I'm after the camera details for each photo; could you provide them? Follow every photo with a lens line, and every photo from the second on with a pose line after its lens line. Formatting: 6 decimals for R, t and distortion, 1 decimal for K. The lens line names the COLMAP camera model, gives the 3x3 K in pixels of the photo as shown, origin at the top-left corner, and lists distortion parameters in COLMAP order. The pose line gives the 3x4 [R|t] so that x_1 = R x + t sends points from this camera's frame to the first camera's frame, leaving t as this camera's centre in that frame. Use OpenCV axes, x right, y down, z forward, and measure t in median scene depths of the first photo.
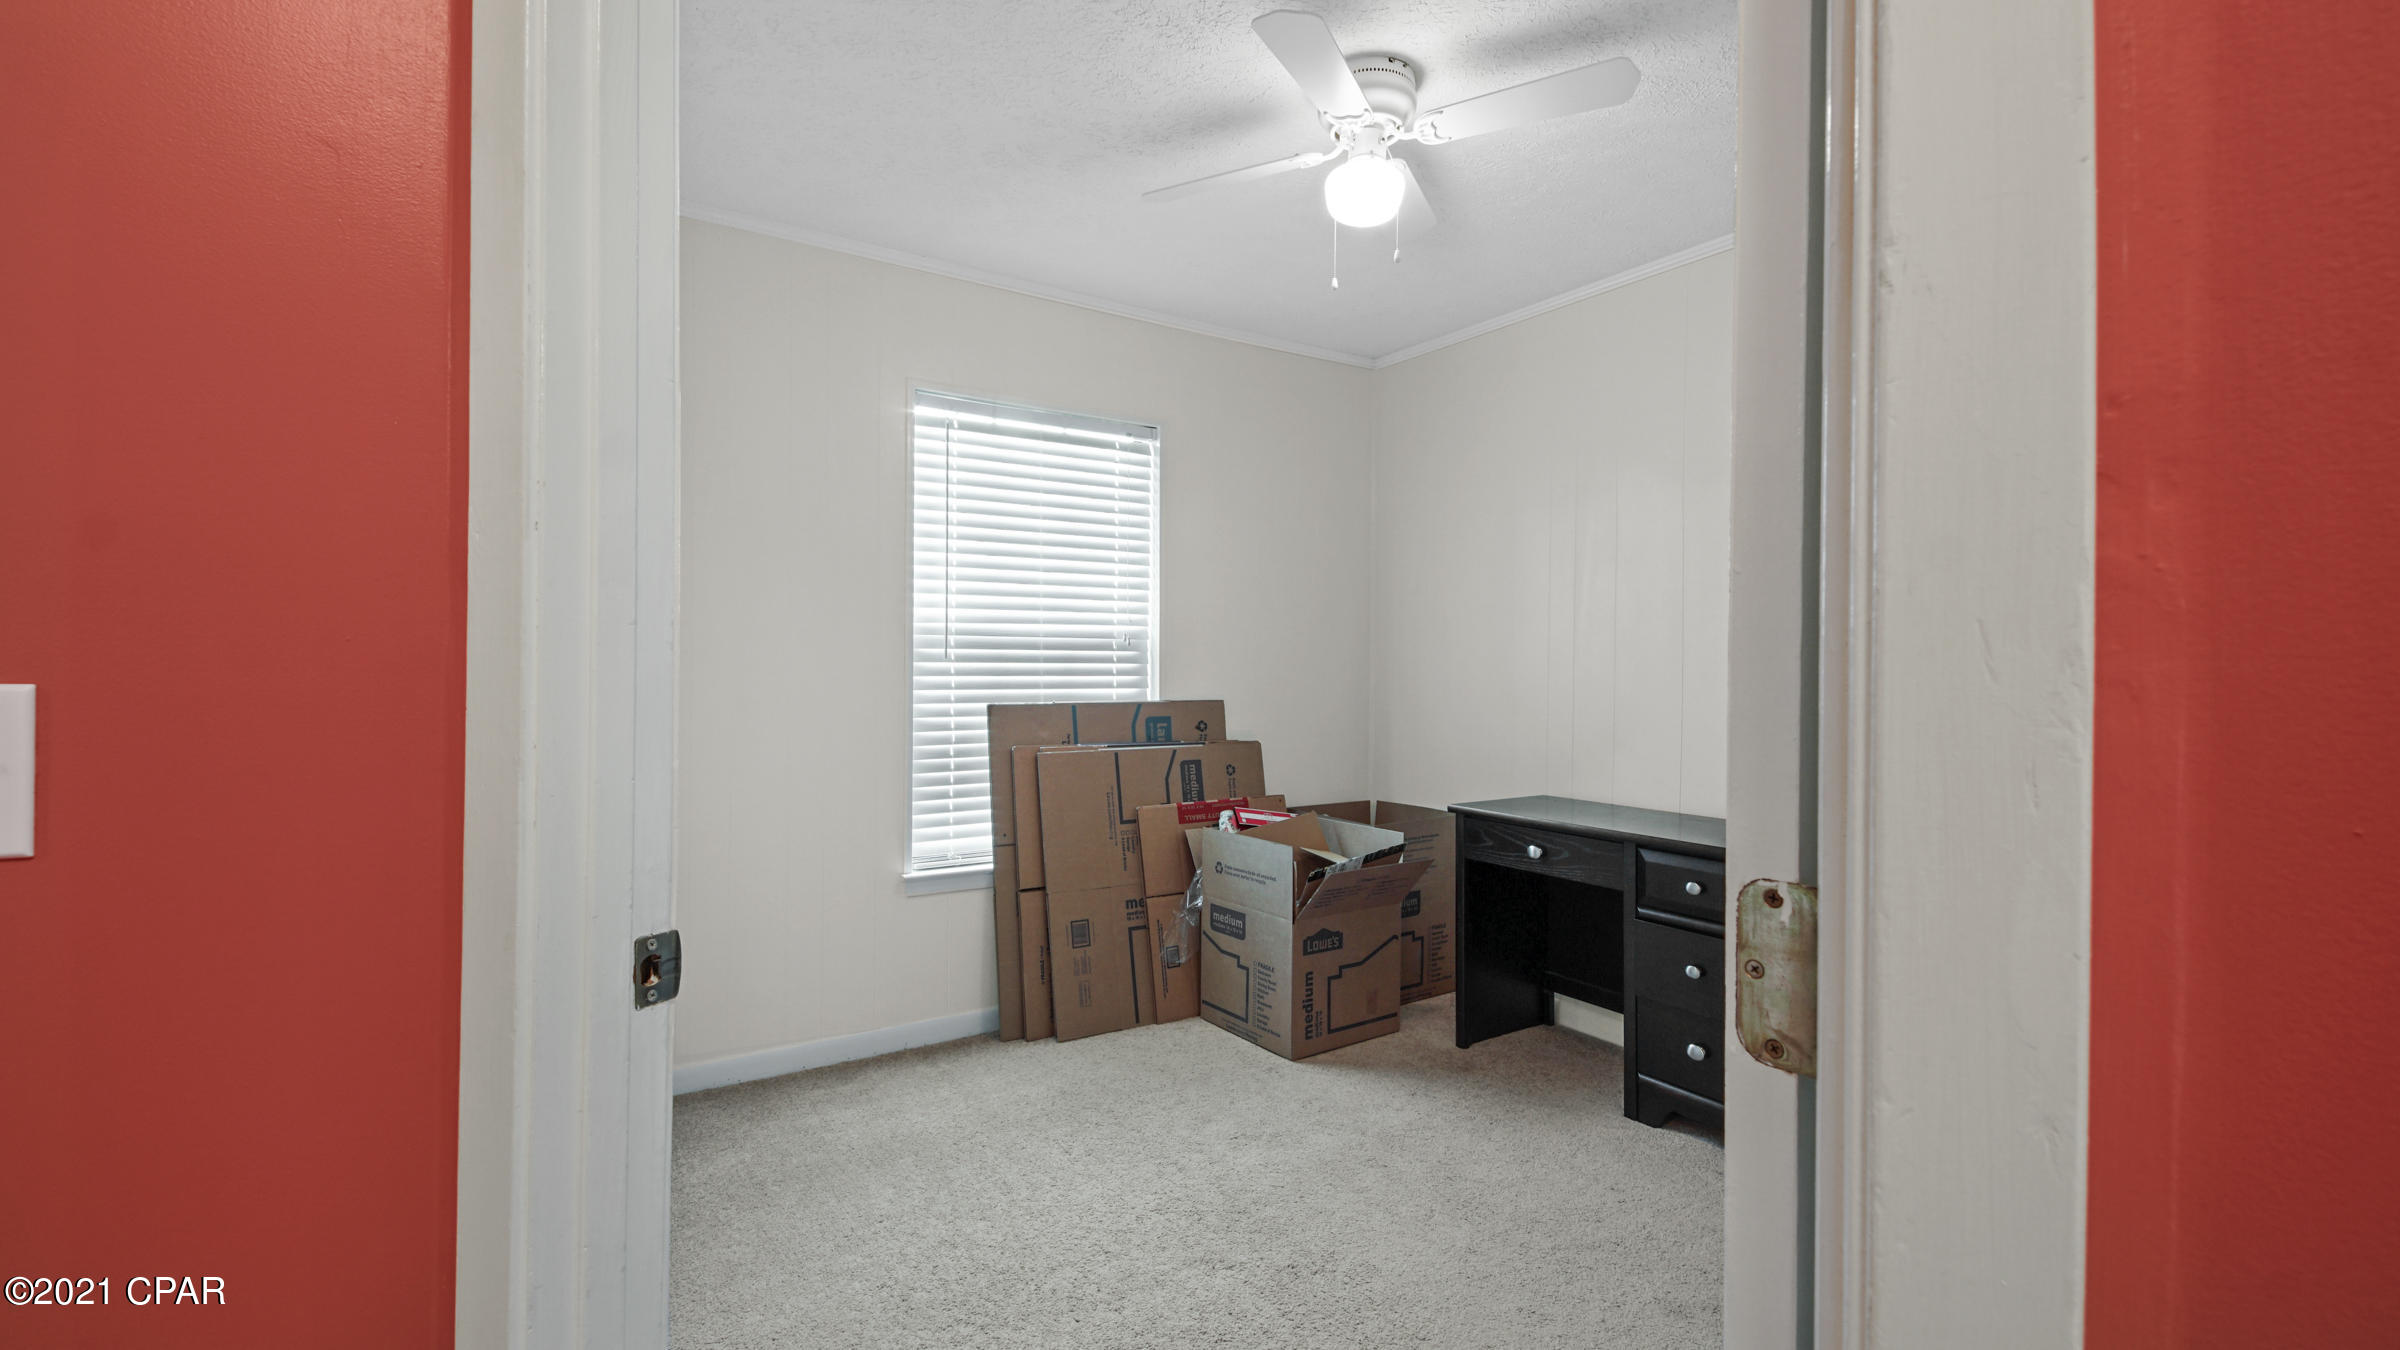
lens RADIAL K [[1064.3, 0, 1205.5], [0, 1064.3, 678.5], [0, 0, 1]] dist [0.016805, -0.012860]
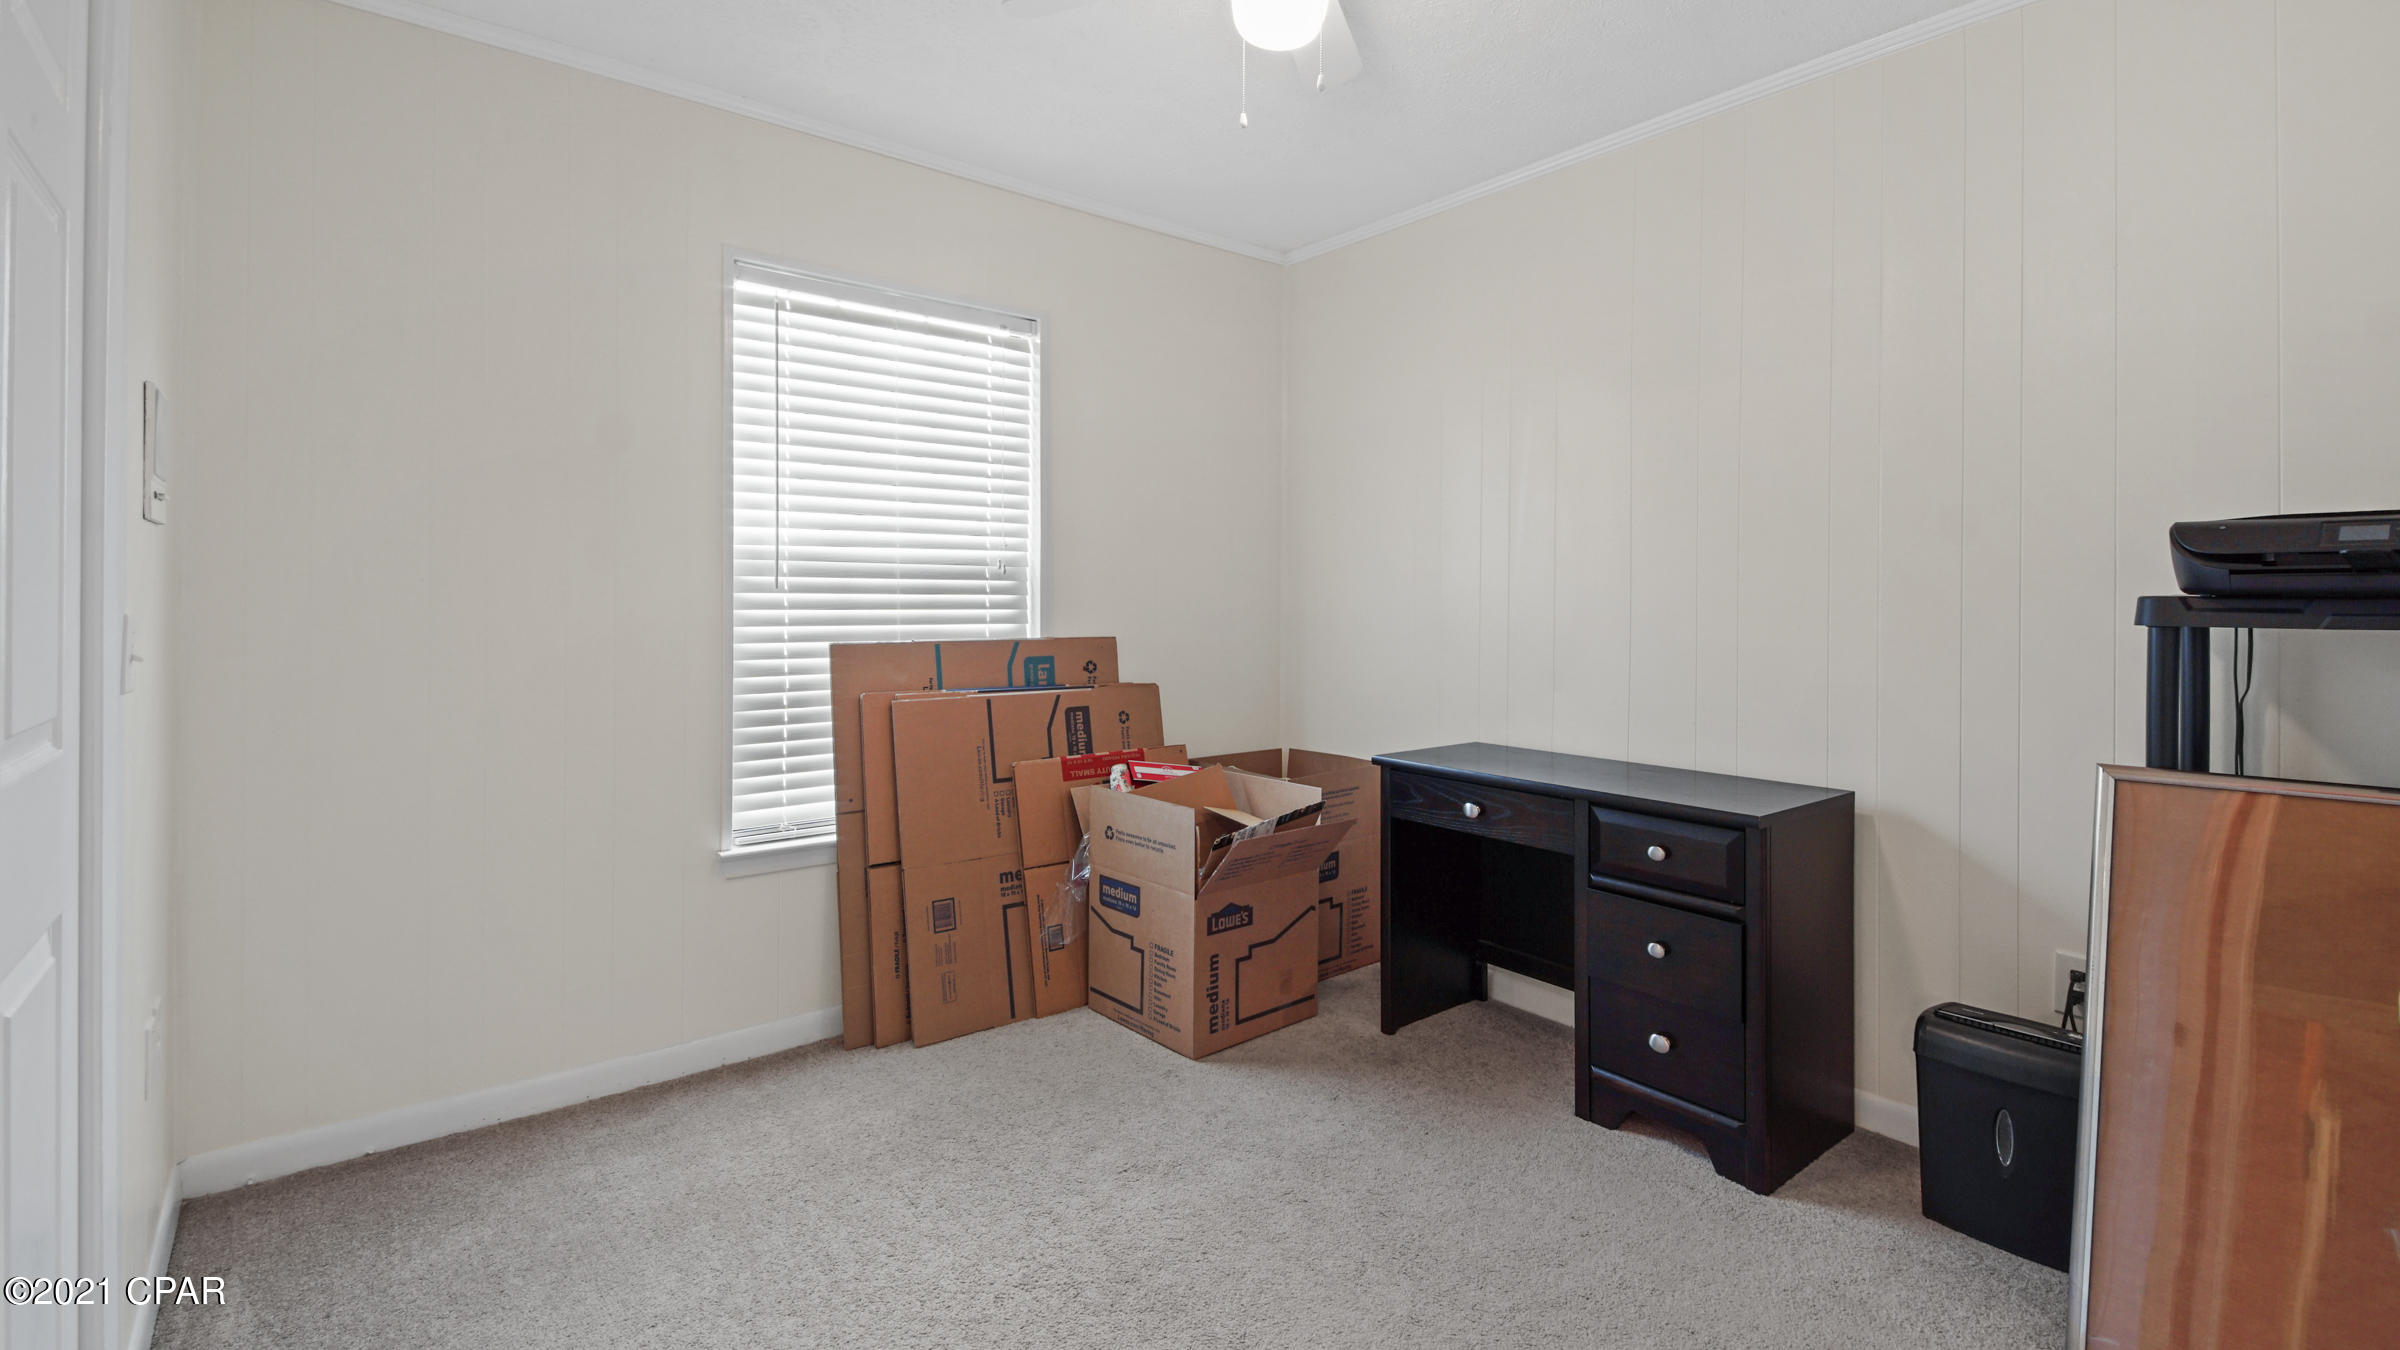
lens RADIAL K [[1064.3, 0, 1213.2], [0, 1064.3, 679.2], [0, 0, 1]] dist [0.016805, -0.012860]
pose [[0.995403, -0.008528, 0.095392, 0.016441], [0.002640, 0.998092, 0.061681, 0.001696], [-0.095736, -0.061146, 0.993527, 0.158310]]
